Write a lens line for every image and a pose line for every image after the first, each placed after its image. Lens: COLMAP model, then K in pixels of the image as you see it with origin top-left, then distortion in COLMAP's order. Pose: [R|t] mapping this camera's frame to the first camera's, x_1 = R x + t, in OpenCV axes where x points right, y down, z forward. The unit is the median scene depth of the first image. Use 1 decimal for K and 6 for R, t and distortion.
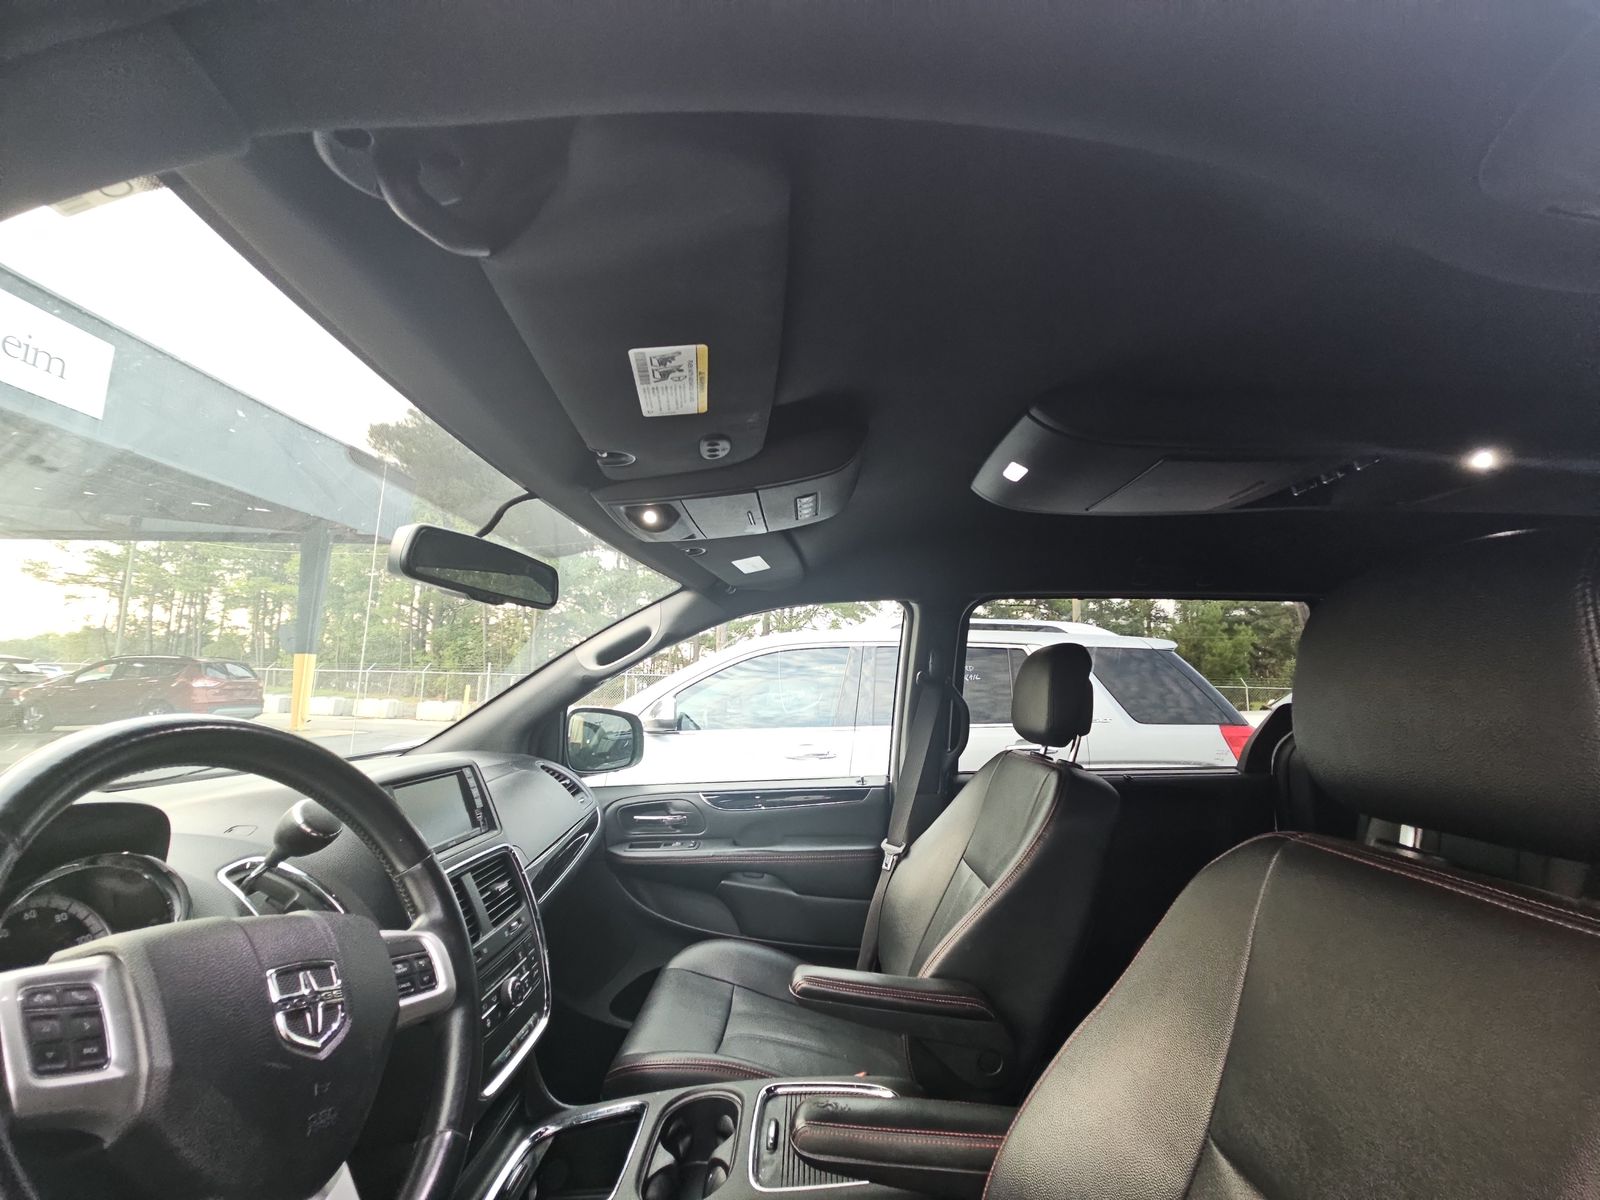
lens RADIAL K [[639.5, 0, 825.0], [0, 639.5, 602.8], [0, 0, 1]] dist [0.015290, -0.011588]
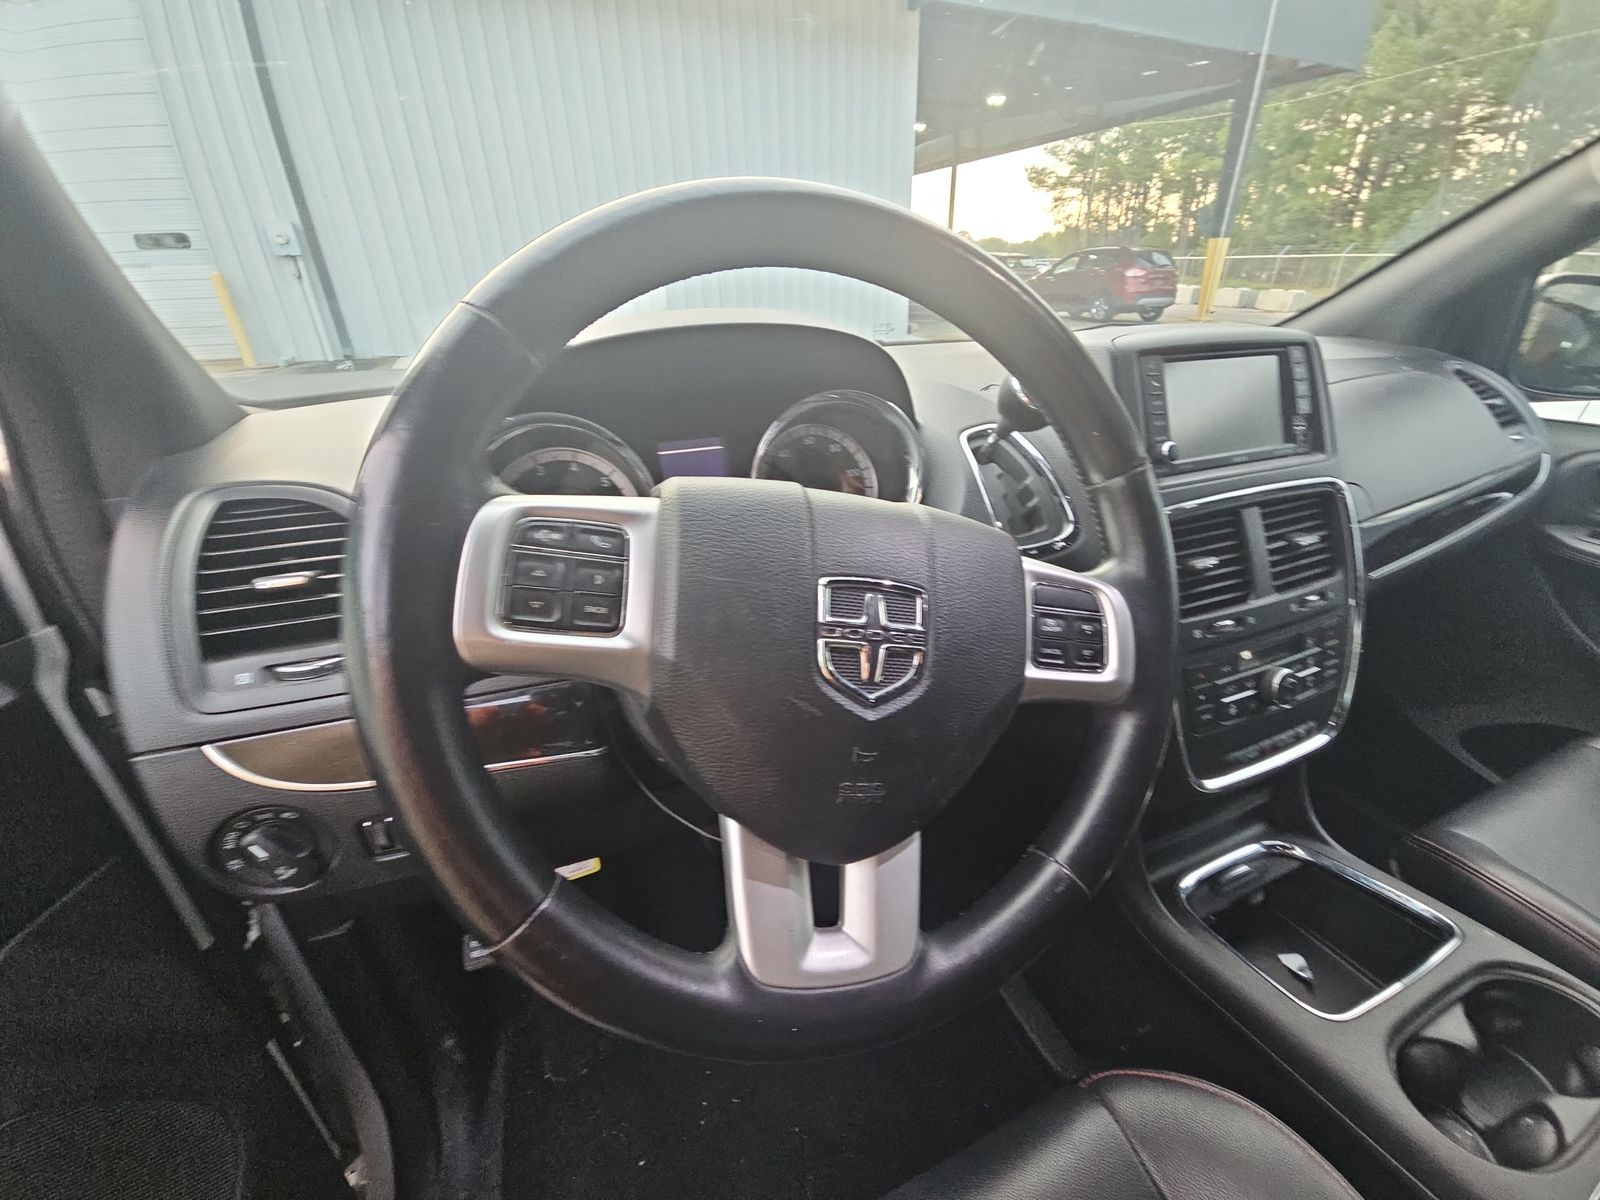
lens RADIAL K [[649.8, 0, 826.4], [0, 649.8, 601.0], [0, 0, 1]] dist [0.002348, -0.004203]
pose [[0.388481, 0.398725, -0.830723, -0.075871], [0.134222, 0.867431, 0.479112, 0.072079], [0.911629, -0.297628, 0.283463, 0.221002]]
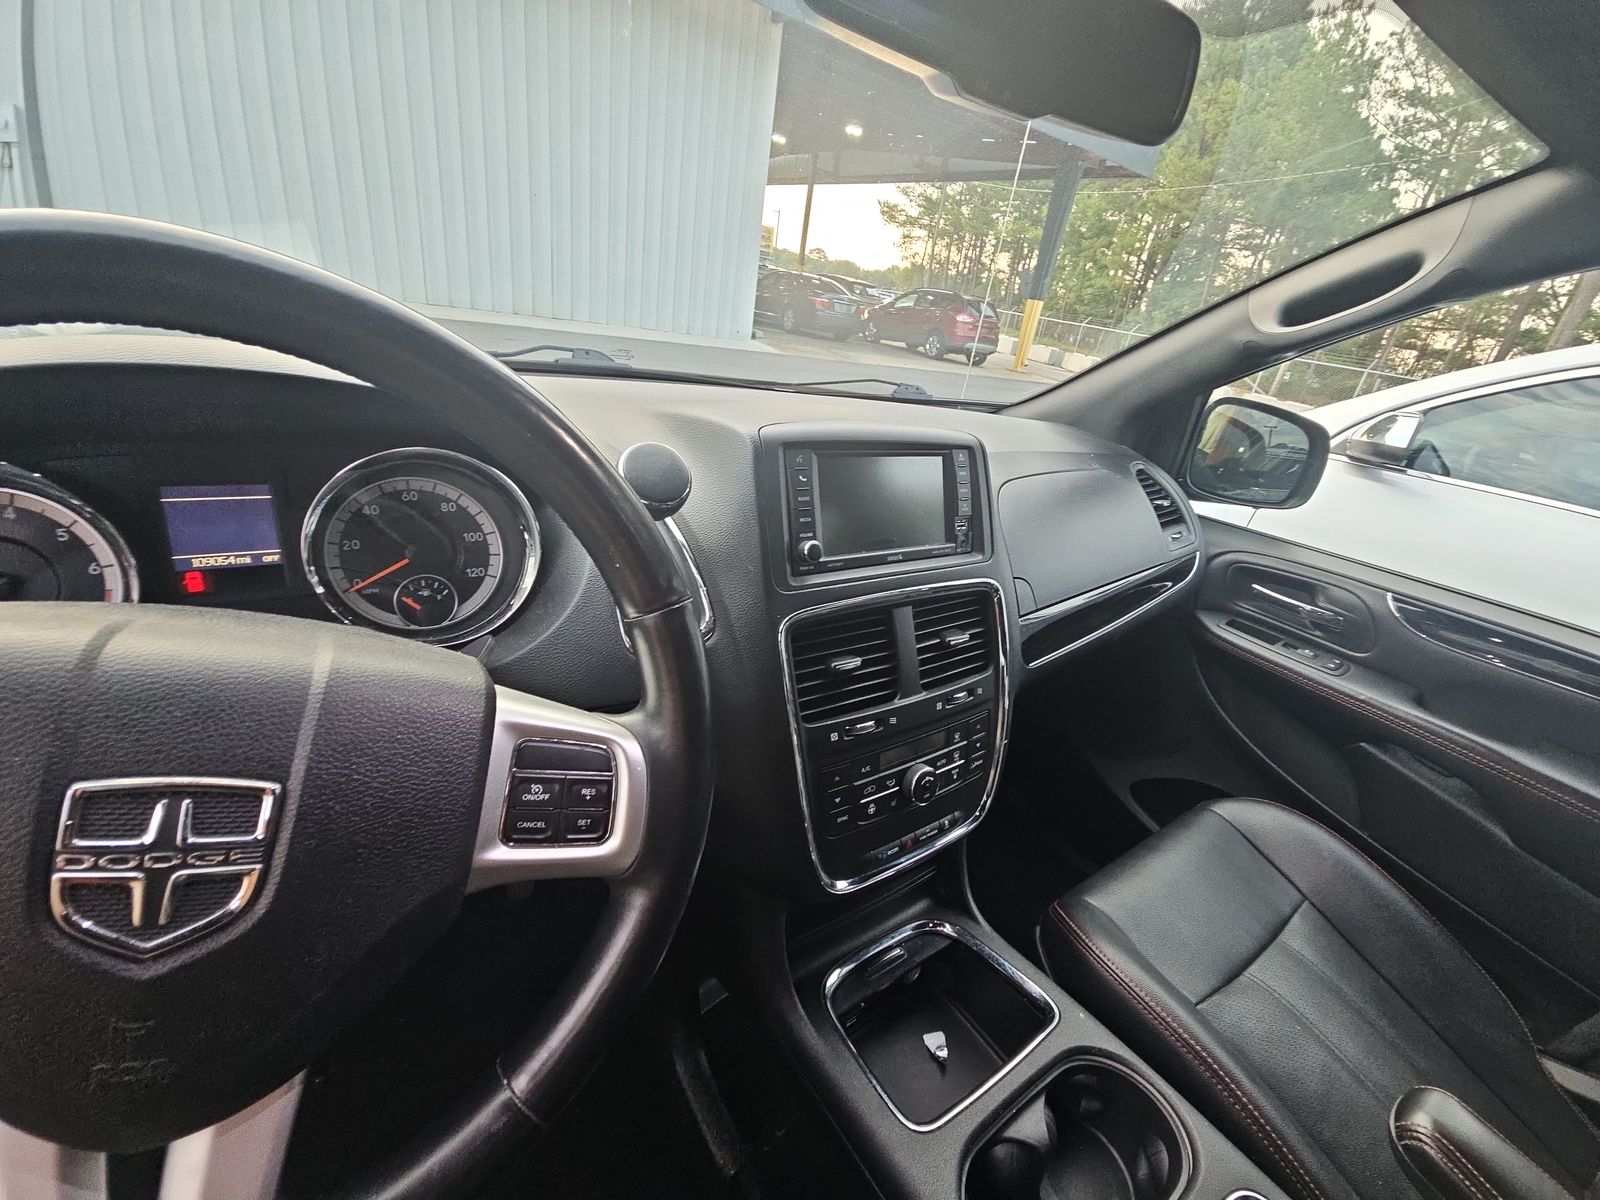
lens RADIAL K [[649.8, 0, 826.4], [0, 649.8, 601.0], [0, 0, 1]] dist [0.002348, -0.004203]
pose [[0.558018, 0.424000, -0.713330, -0.070439], [-0.041830, 0.872891, 0.486119, 0.052249], [0.828774, -0.241424, 0.504825, 0.348483]]
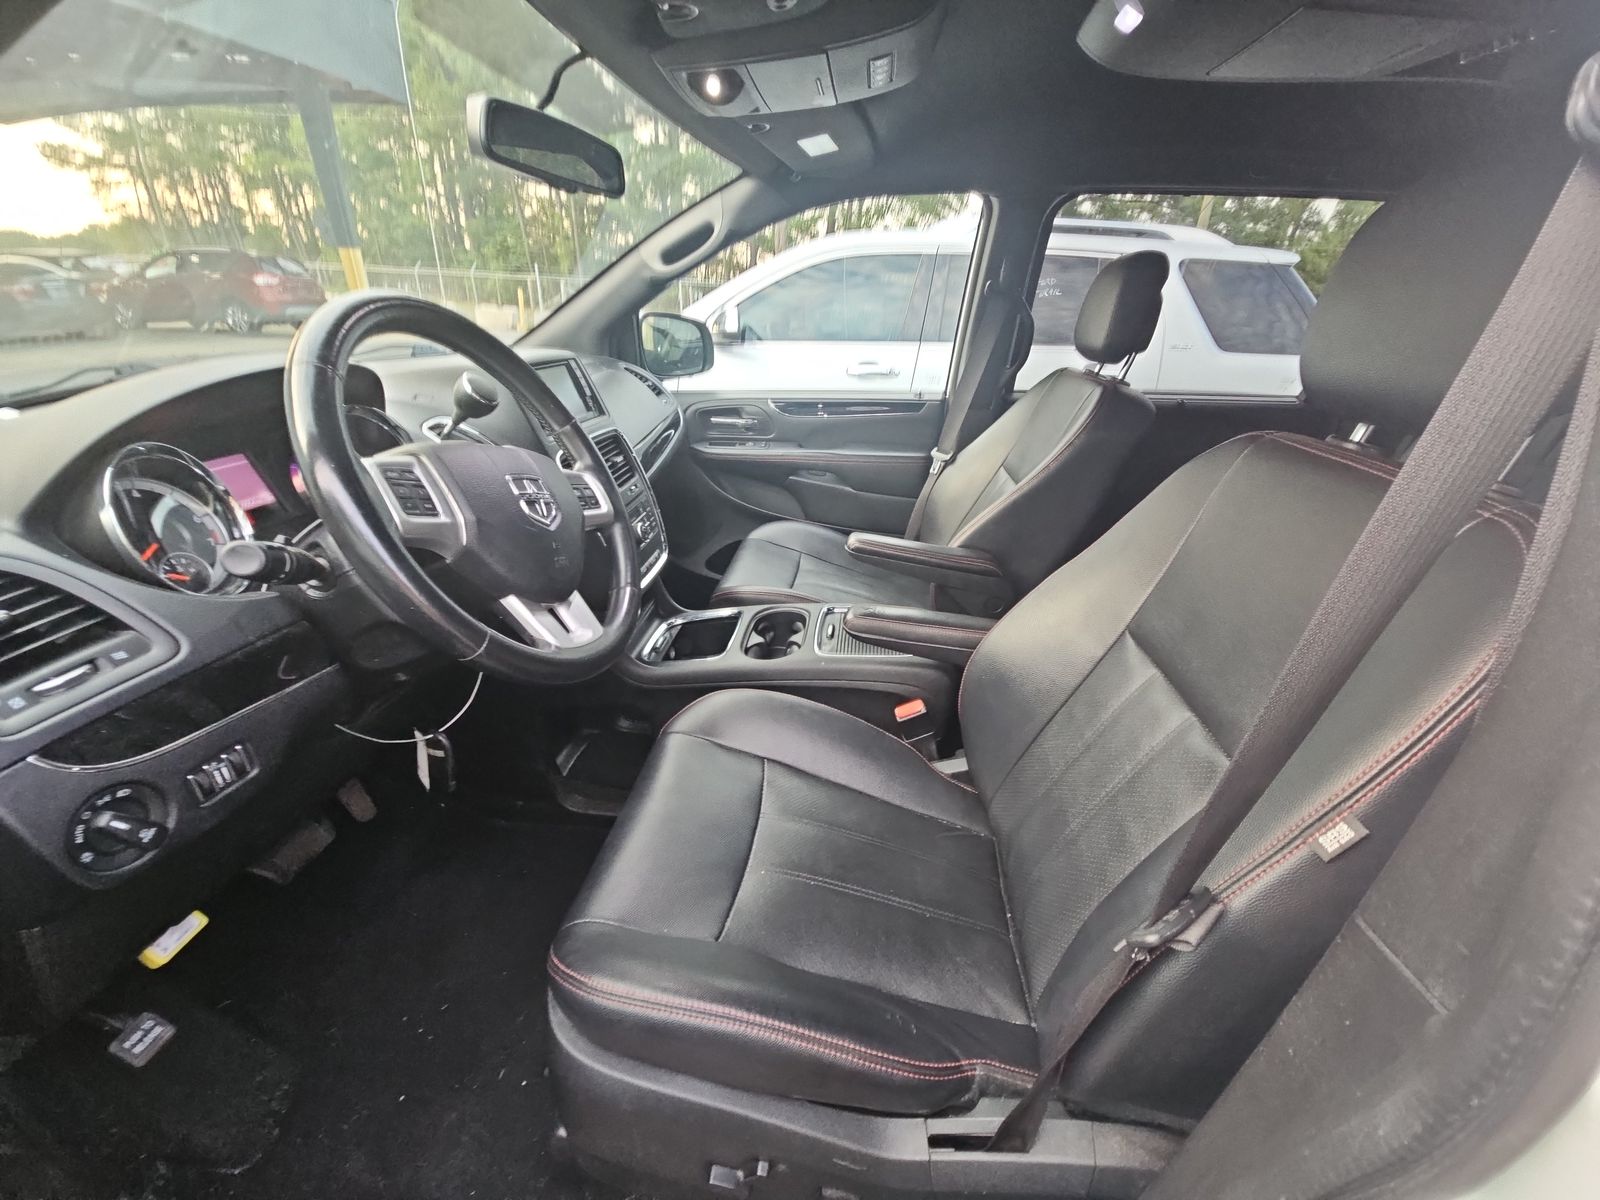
lens RADIAL K [[643.1, 0, 825.3], [0, 643.1, 595.7], [0, 0, 1]] dist [0.014009, -0.012644]
pose [[0.994929, 0.065163, -0.076612, 0.006499], [-0.014778, 0.848175, 0.529511, -0.002319], [0.099485, -0.525694, 0.844837, -0.101214]]
